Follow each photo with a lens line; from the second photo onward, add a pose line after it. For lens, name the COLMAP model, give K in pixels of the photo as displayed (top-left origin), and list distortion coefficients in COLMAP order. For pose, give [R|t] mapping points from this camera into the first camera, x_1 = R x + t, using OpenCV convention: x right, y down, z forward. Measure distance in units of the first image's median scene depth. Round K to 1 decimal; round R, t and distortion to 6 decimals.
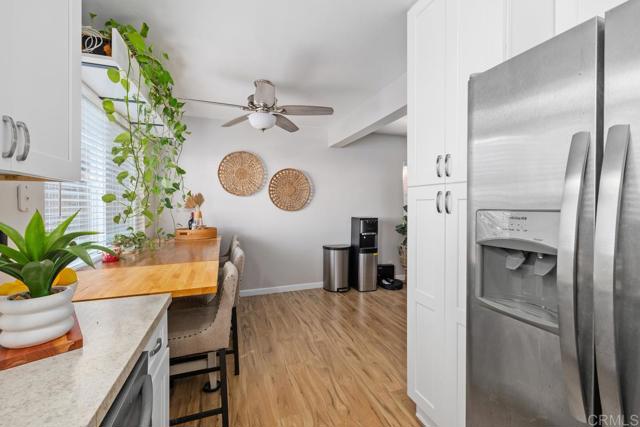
lens RADIAL K [[278.0, 0, 319.6], [0, 278.0, 206.2], [0, 0, 1]] dist [0.000196, -0.000197]
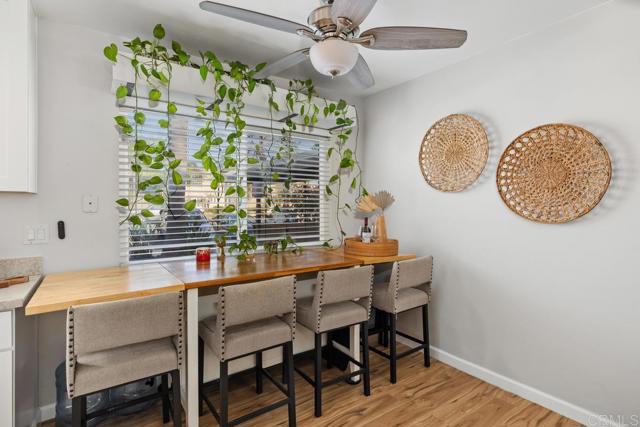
lens RADIAL K [[317.8, 0, 319.6], [0, 317.8, 205.8], [0, 0, 1]] dist [0.000359, 0.000060]
pose [[0.277593, 0.002895, -0.960694, 0.276093], [-0.006868, 0.999976, 0.001029, -0.007238], [0.960674, 0.006312, 0.277606, 0.551267]]
